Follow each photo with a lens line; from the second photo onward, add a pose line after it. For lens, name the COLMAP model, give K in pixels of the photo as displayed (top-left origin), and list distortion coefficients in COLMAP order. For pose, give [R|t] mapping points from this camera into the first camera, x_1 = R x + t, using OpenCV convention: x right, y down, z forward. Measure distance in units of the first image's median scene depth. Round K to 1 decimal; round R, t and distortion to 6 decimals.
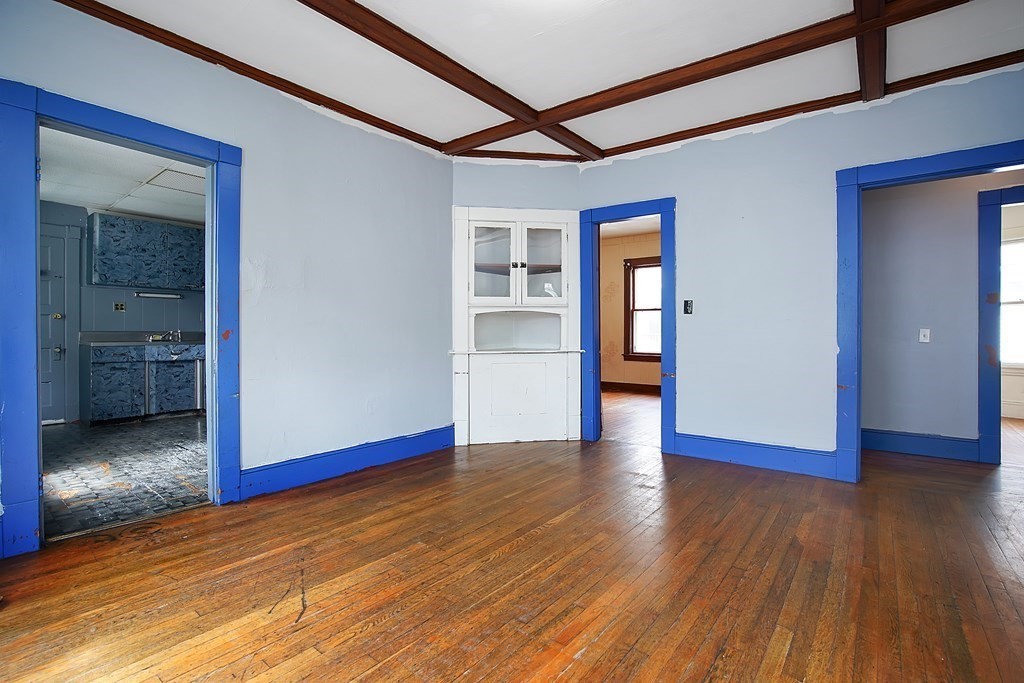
lens RADIAL K [[486.3, 0, 508.1], [0, 486.3, 334.1], [0, 0, 1]] dist [-0.032484, 0.010024]
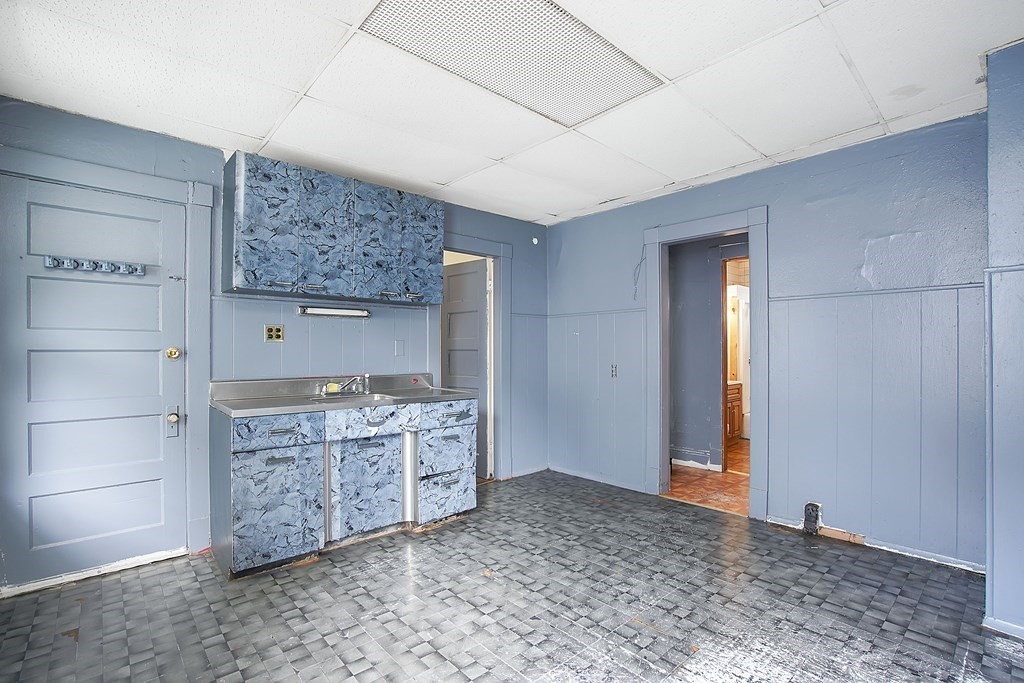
lens RADIAL K [[480.9, 0, 510.0], [0, 480.9, 348.8], [0, 0, 1]] dist [-0.068314, 0.030927]
pose [[0.985804, -0.006091, -0.167790, -0.473990], [0.004552, 0.999944, -0.009556, -0.034114], [0.167839, 0.008657, 0.985776, 0.531040]]
